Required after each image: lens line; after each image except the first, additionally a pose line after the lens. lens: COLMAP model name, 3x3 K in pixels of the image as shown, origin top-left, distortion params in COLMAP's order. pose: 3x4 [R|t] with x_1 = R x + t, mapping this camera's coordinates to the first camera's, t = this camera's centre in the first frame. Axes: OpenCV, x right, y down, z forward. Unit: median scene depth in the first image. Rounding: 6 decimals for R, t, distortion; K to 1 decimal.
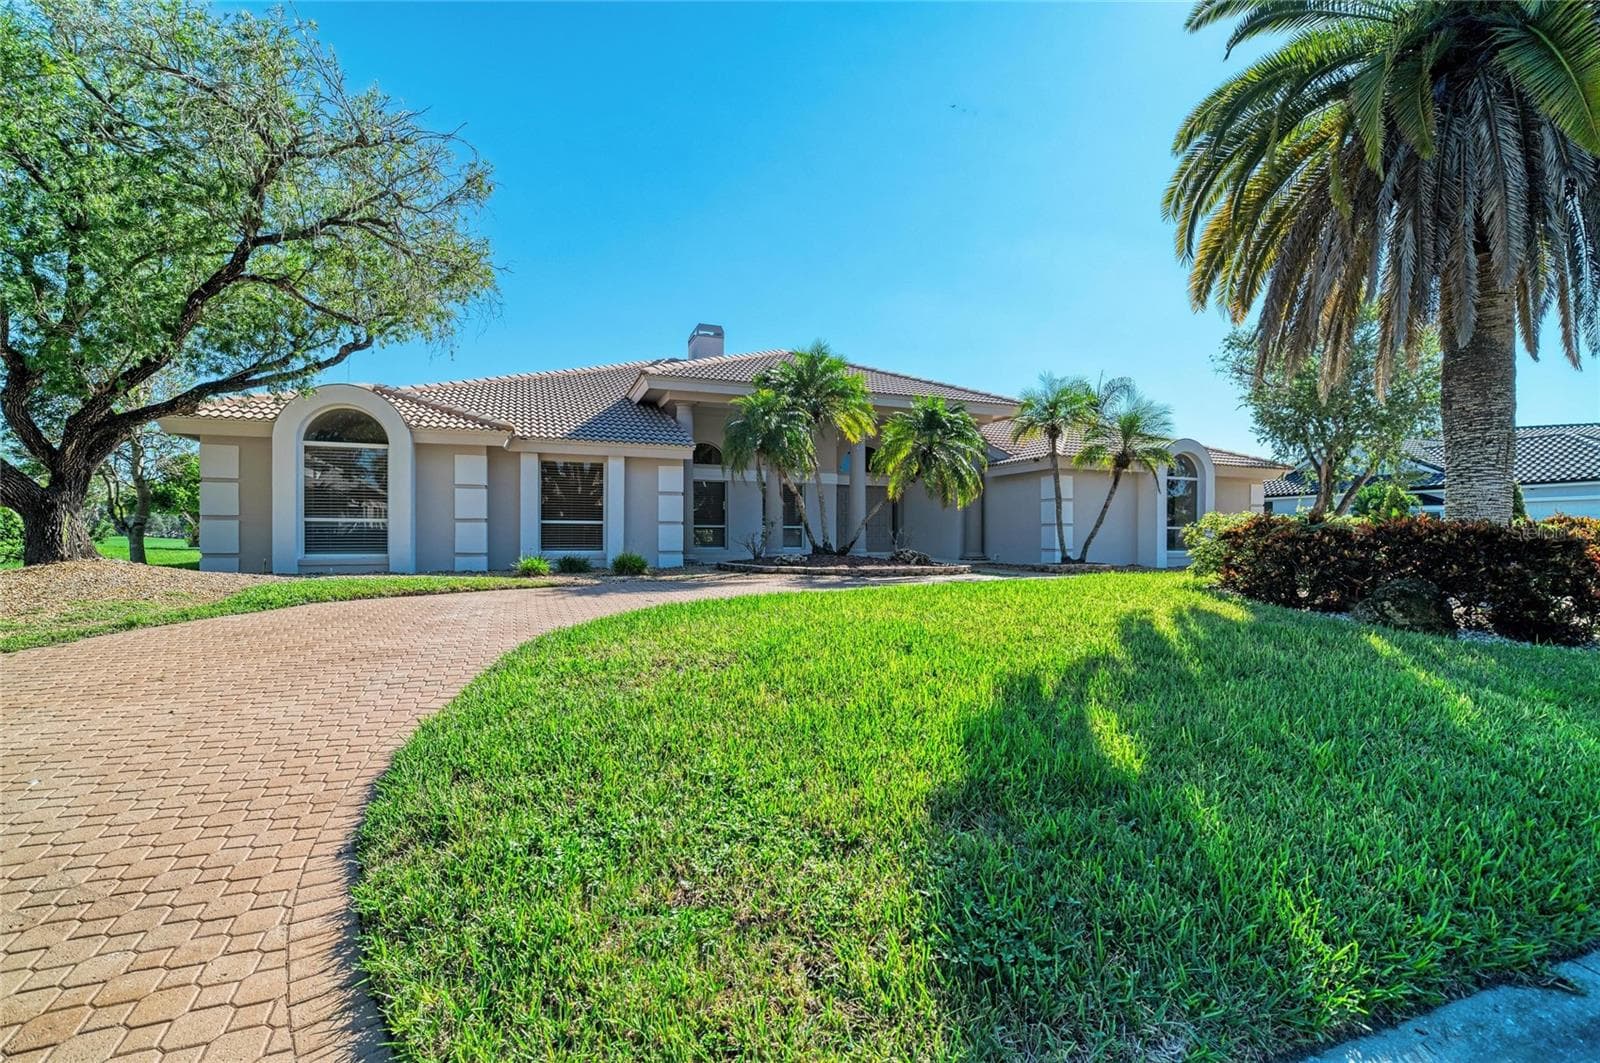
lens RADIAL K [[709.6, 0, 801.5], [0, 709.6, 538.3], [0, 0, 1]] dist [-0.009420, -0.000328]
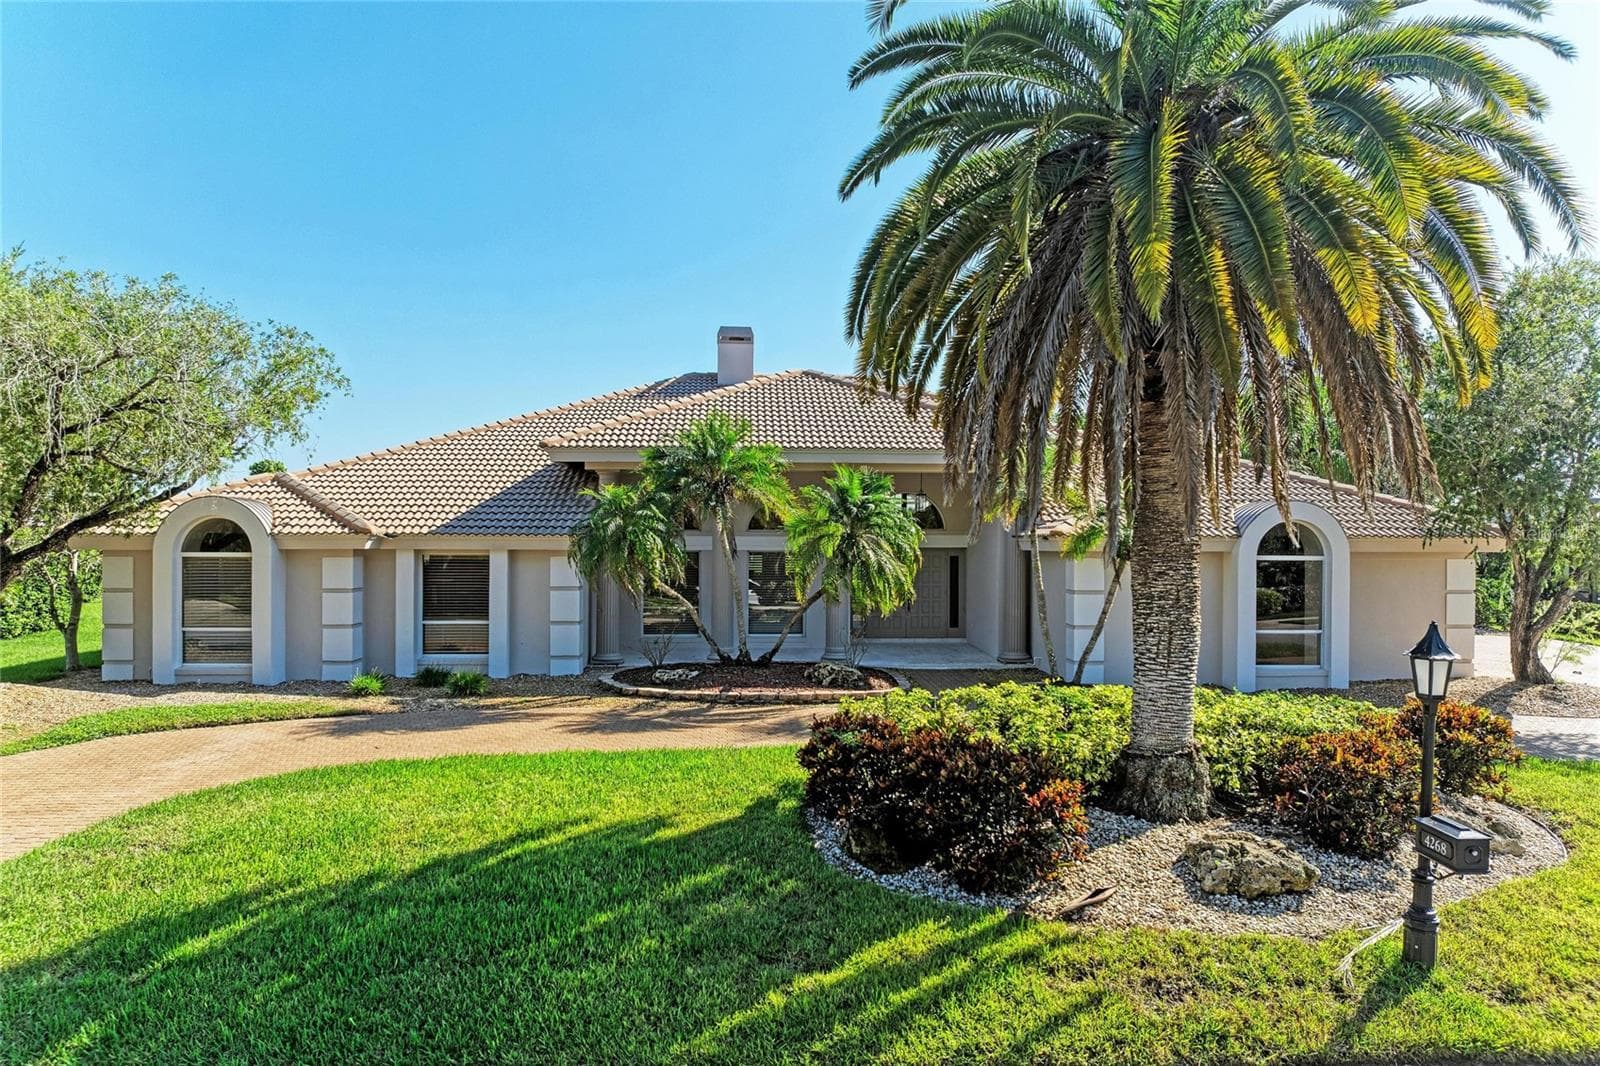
lens RADIAL K [[1138.3, 0, 803.5], [0, 1138.3, 535.0], [0, 0, 1]] dist [-0.015145, -0.007091]
pose [[0.947522, 0.000600, -0.319689, 0.628827], [-0.000255, 0.999999, 0.001122, -0.155016], [0.319690, -0.000982, 0.947522, -0.249307]]
